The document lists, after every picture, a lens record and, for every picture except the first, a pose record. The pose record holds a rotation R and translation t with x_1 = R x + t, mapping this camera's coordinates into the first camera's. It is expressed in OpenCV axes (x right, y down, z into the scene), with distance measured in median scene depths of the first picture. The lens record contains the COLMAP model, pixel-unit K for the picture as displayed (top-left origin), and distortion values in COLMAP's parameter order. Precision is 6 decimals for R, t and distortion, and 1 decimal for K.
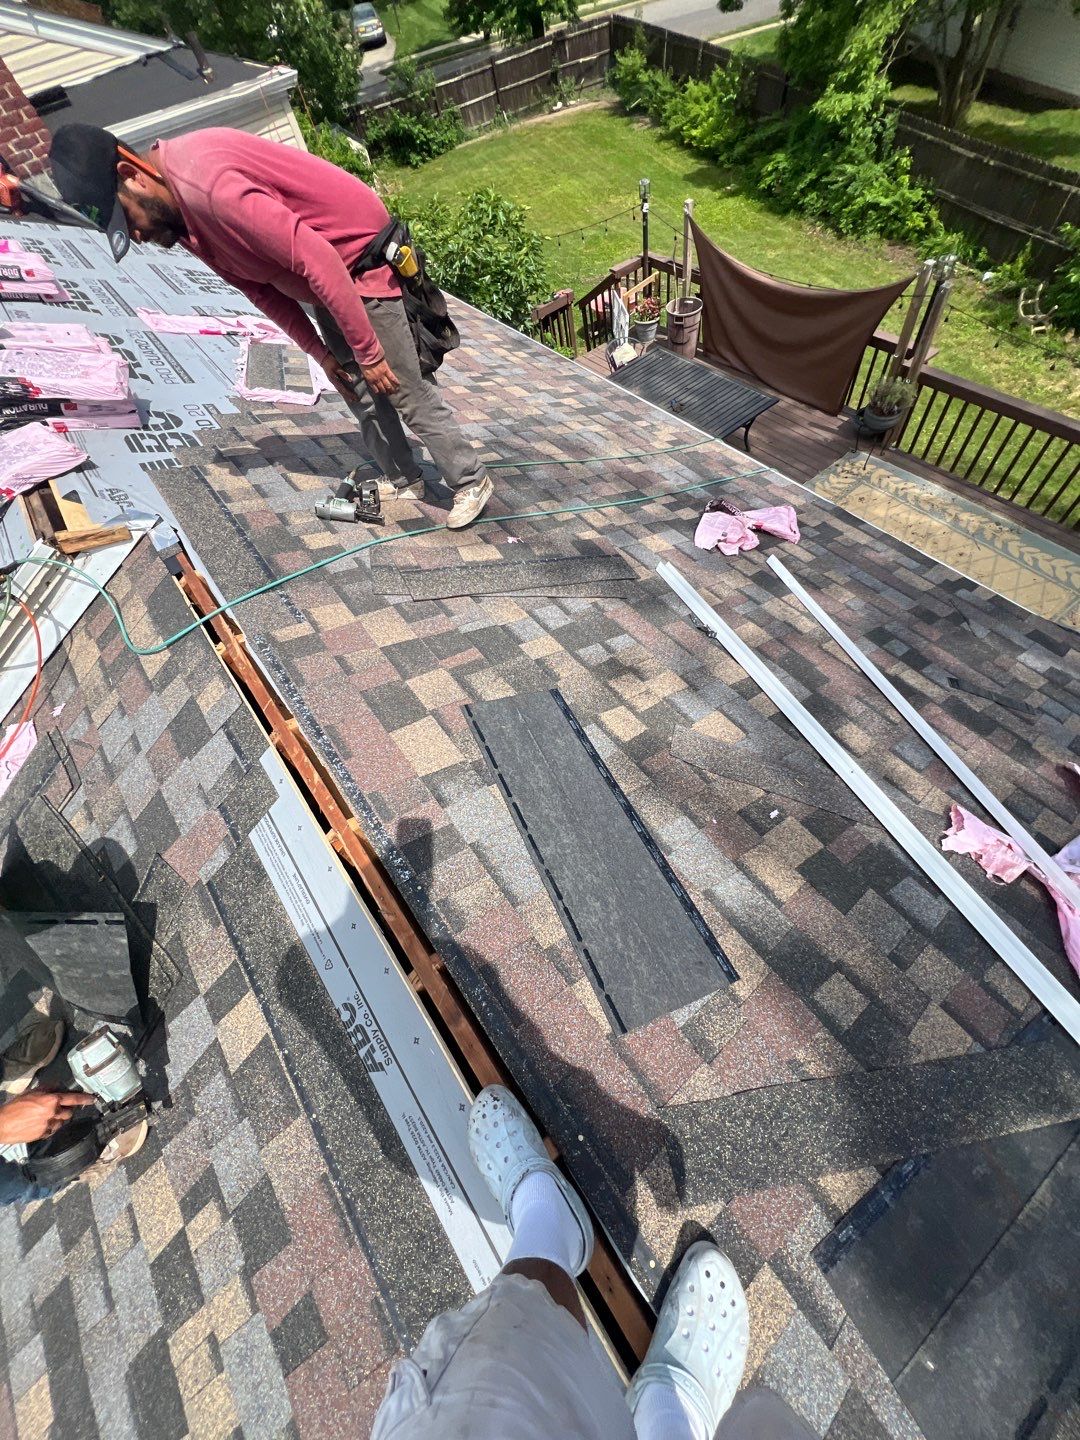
lens RADIAL K [[580.1, 0, 548.3], [0, 580.1, 724.8], [0, 0, 1]] dist [0.004311, -0.000677]
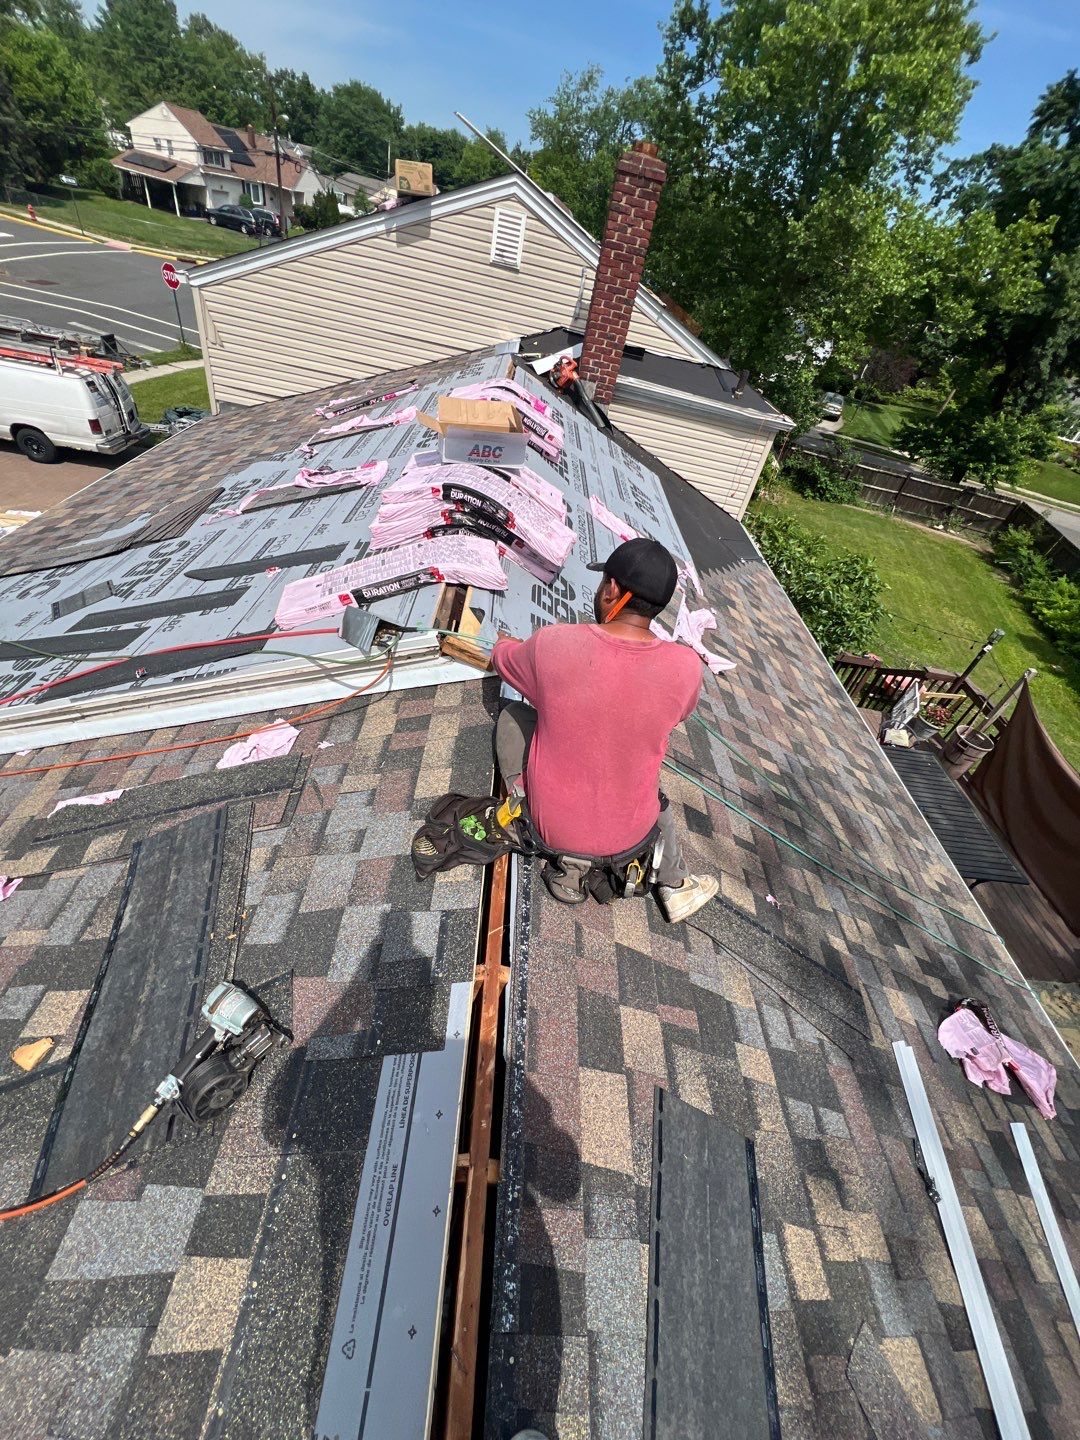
lens RADIAL K [[580.1, 0, 538.0], [0, 580.1, 718.7], [0, 0, 1]] dist [0.004311, -0.000677]
pose [[0.735397, 0.621664, -0.269676, -0.247803], [-0.675348, 0.705058, -0.216330, -0.070869], [0.055653, 0.341213, 0.938337, 0.031991]]
